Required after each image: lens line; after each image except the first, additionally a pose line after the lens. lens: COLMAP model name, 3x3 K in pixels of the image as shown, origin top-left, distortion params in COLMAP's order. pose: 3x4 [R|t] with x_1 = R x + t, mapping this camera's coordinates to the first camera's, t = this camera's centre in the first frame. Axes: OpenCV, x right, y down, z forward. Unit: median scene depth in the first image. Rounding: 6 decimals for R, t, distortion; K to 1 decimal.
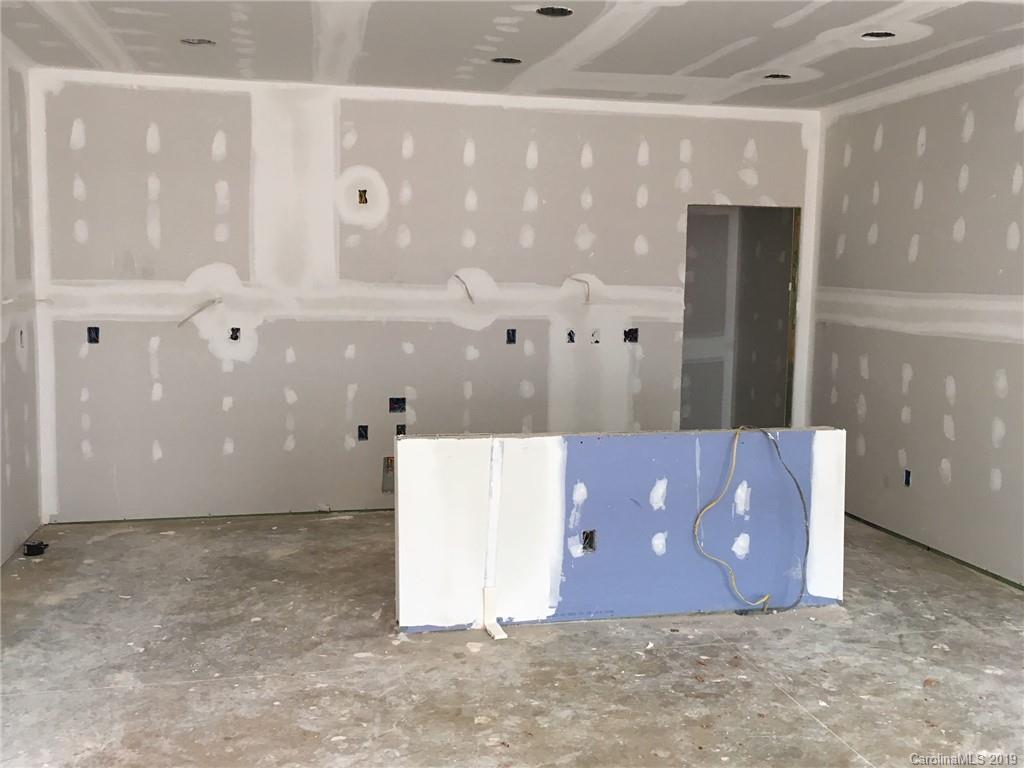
lens RADIAL K [[993.8, 0, 522.6], [0, 993.8, 381.7], [0, 0, 1]] dist [0.076927, -0.098342]
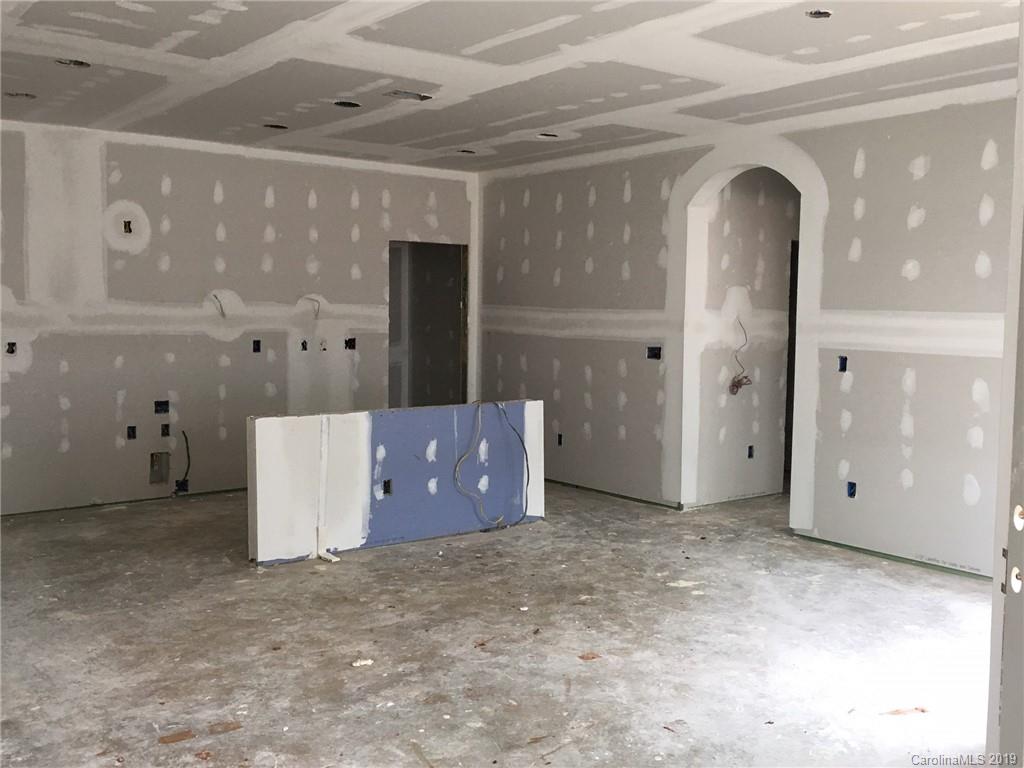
lens RADIAL K [[993.8, 0, 522.6], [0, 993.8, 381.7], [0, 0, 1]] dist [0.076927, -0.098342]
pose [[0.904346, -0.036662, 0.425222, -0.298435], [0.045902, 0.998880, -0.011503, 0.032984], [-0.424324, 0.029921, 0.905016, -0.287851]]
